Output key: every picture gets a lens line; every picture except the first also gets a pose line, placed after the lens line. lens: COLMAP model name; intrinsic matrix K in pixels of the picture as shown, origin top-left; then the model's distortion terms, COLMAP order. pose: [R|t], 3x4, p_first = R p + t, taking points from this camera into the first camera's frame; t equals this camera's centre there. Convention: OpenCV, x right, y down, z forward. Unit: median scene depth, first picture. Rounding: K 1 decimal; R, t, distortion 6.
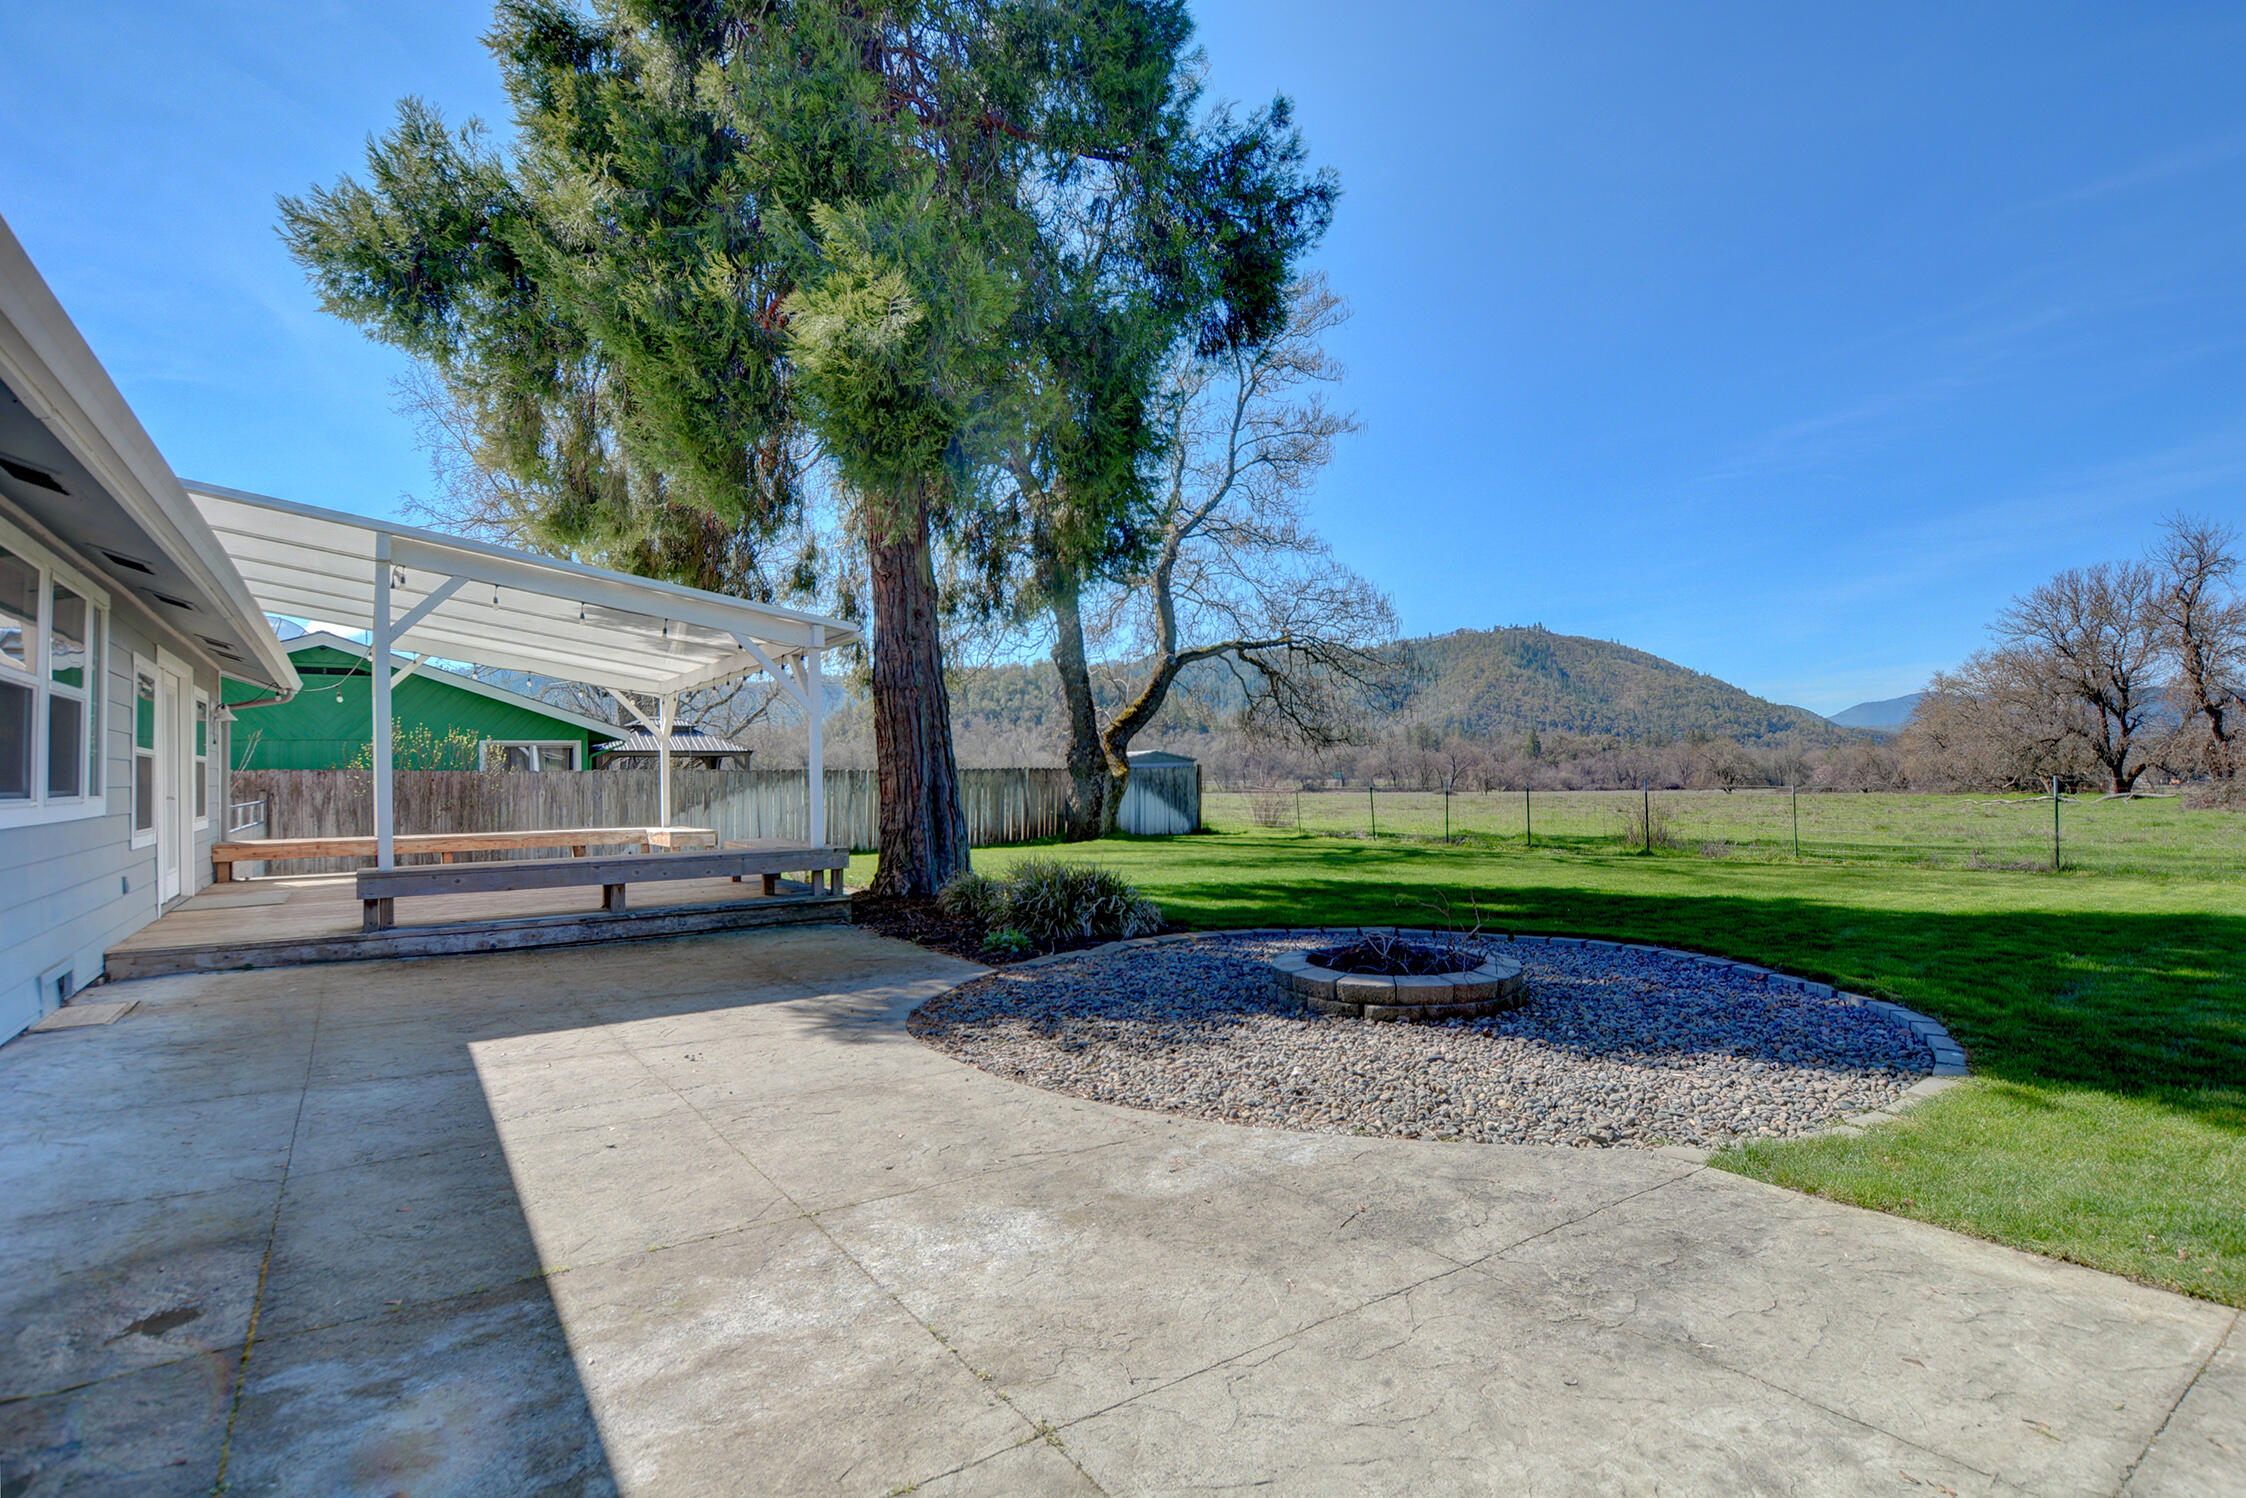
lens RADIAL K [[1083.2, 0, 1116.8], [0, 1083.2, 753.3], [0, 0, 1]] dist [-0.015282, 0.000910]
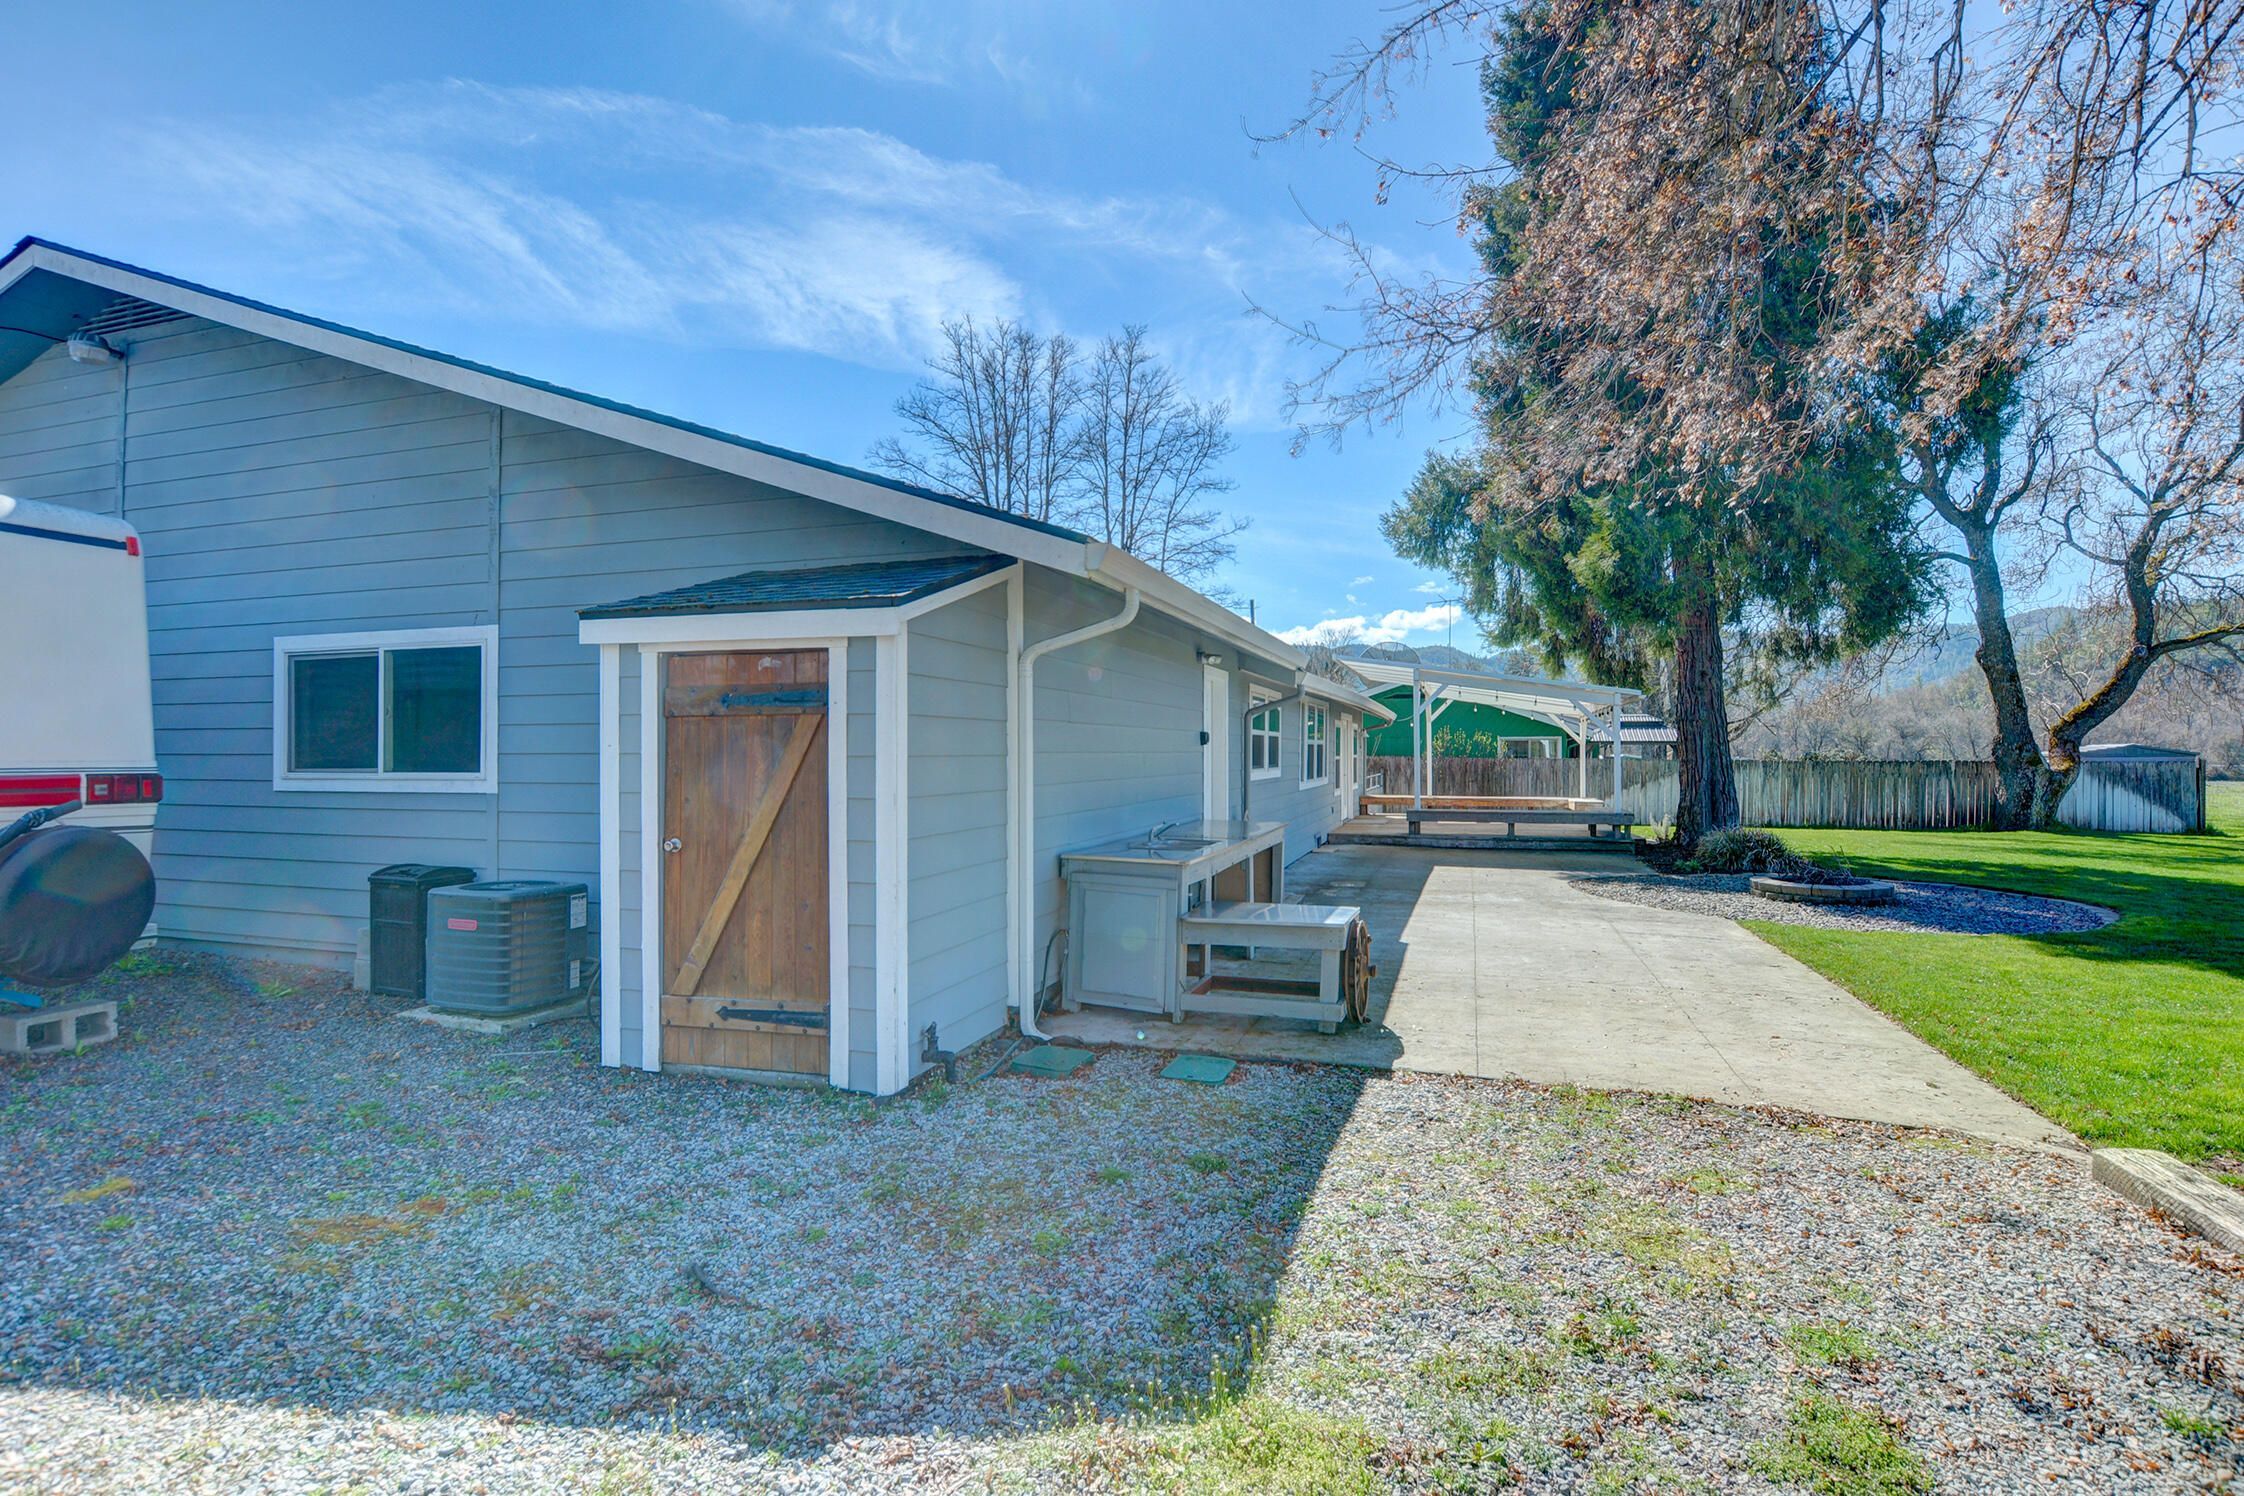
lens RADIAL K [[1110.8, 0, 1117.8], [0, 1110.8, 735.4], [0, 0, 1]] dist [-0.025898, 0.000436]
pose [[0.608749, 0.004318, -0.793351, 0.595792], [0.005382, 0.999940, 0.009572, -0.057524], [0.793345, -0.010097, 0.608689, -0.702693]]
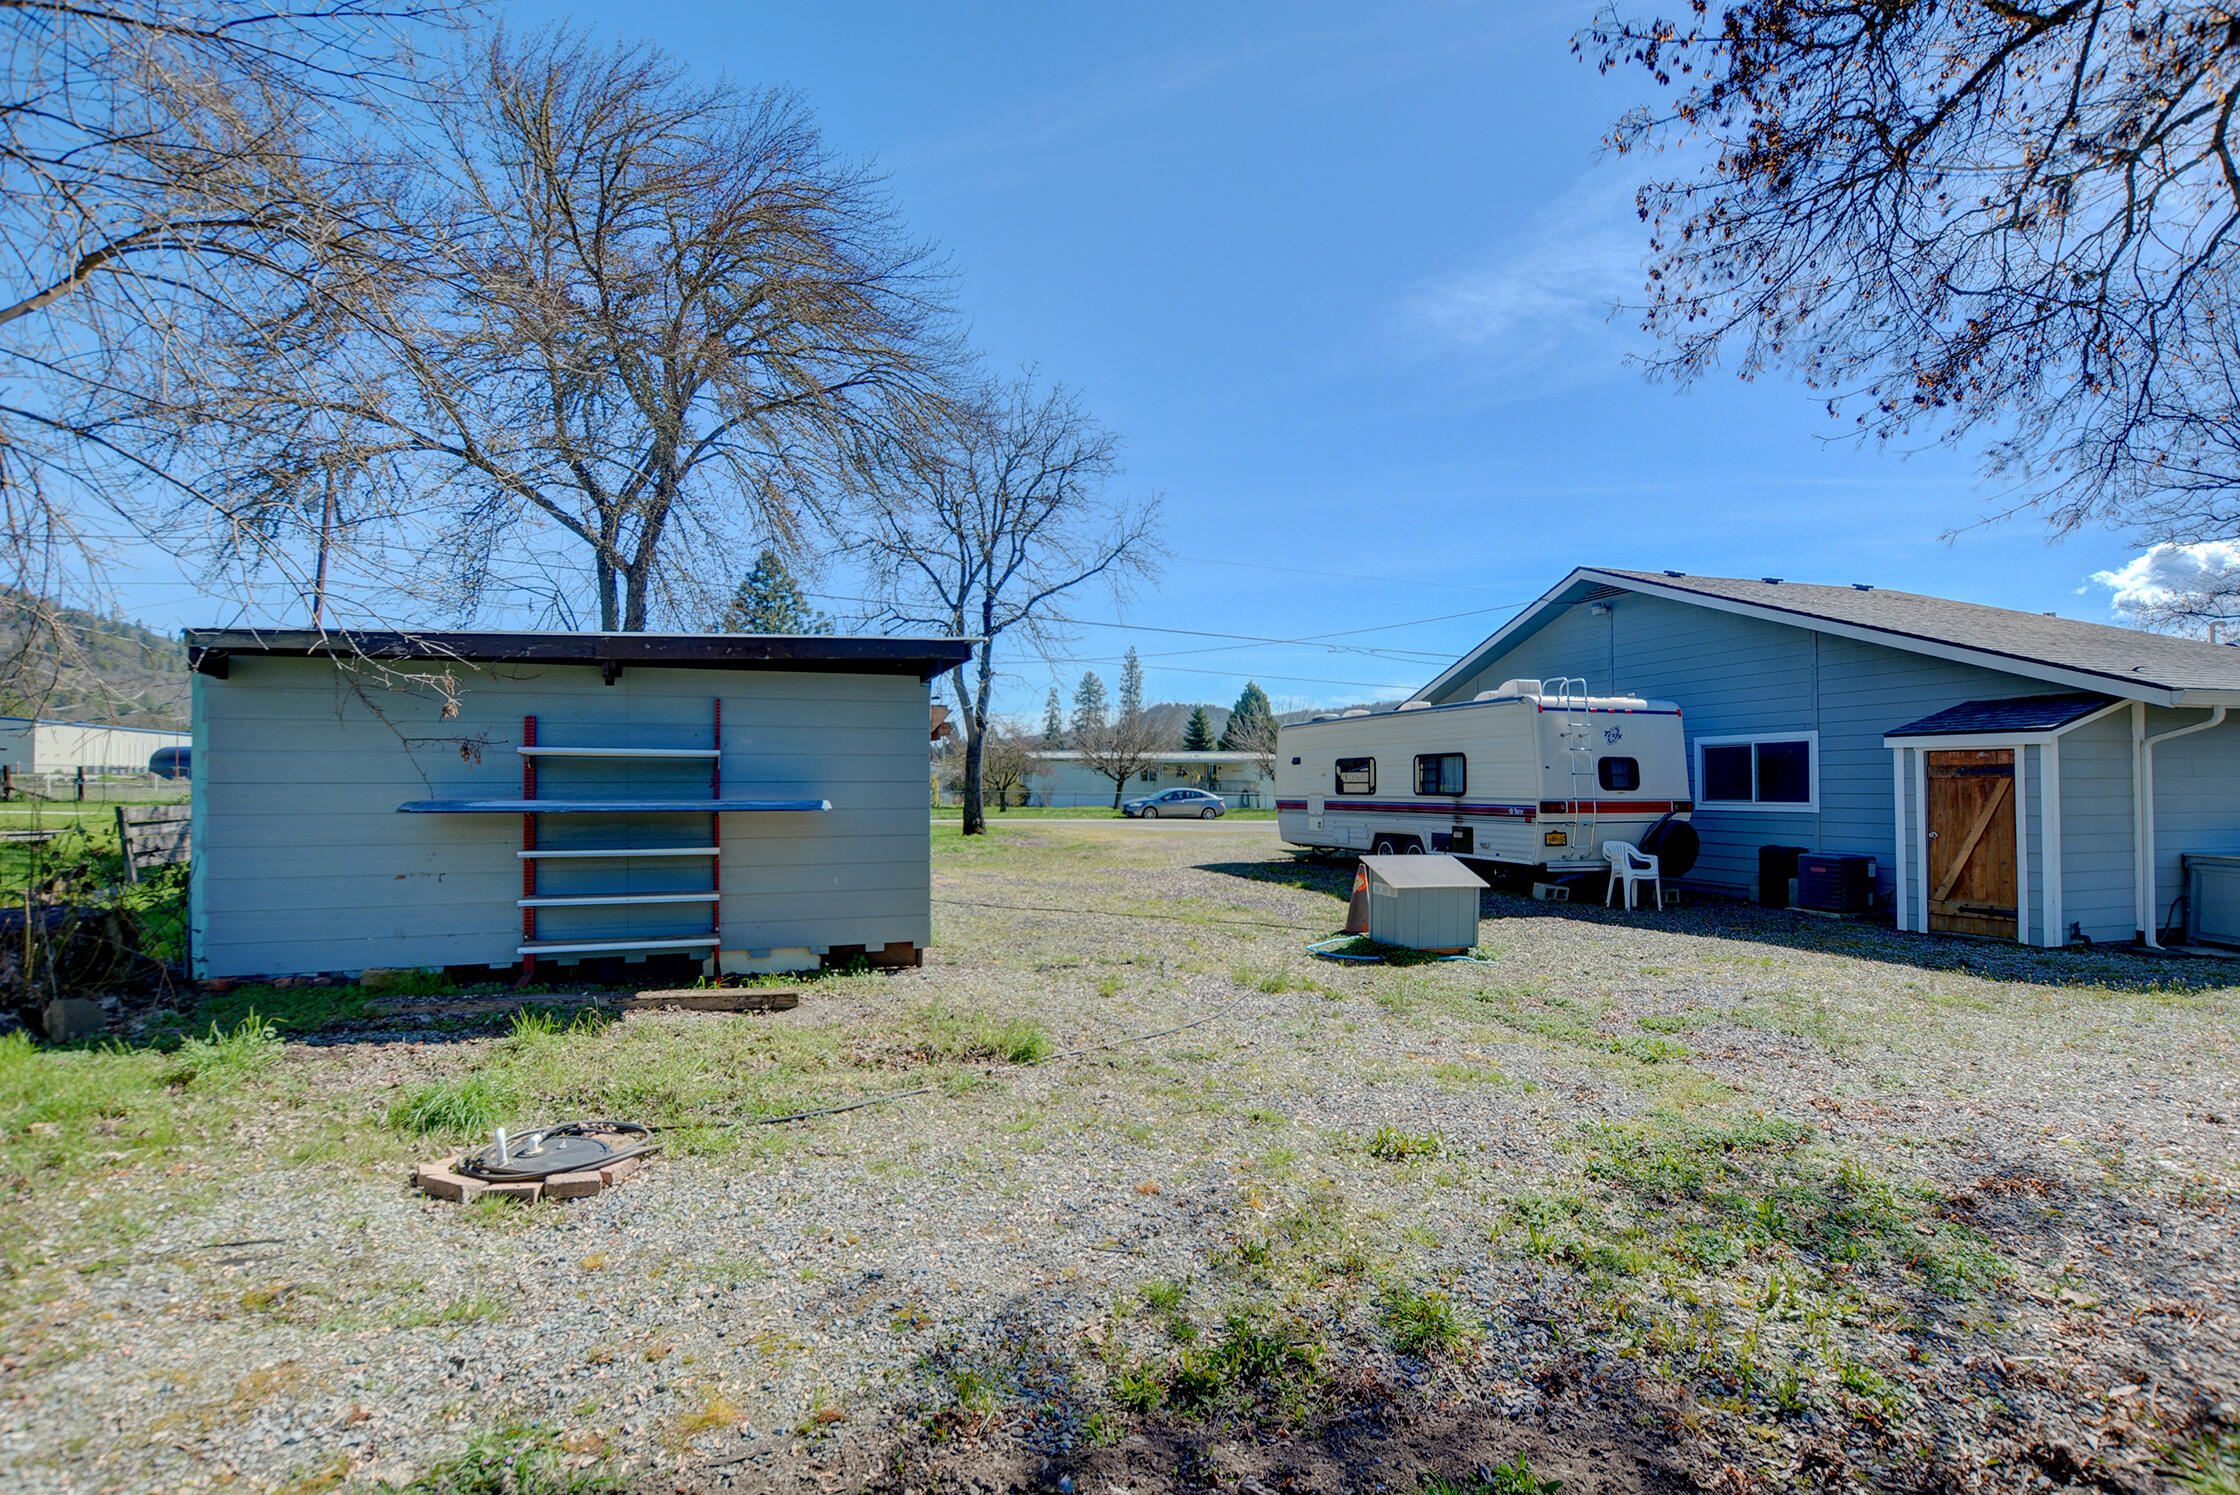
lens RADIAL K [[1084.0, 0, 1156.5], [0, 1084.0, 767.3], [0, 0, 1]] dist [-0.002707, -0.001498]
pose [[-0.278911, 0.000051, -0.960317, 1.328807], [0.024288, 0.999680, -0.007001, -0.084254], [0.960010, -0.025277, -0.278823, -0.996809]]
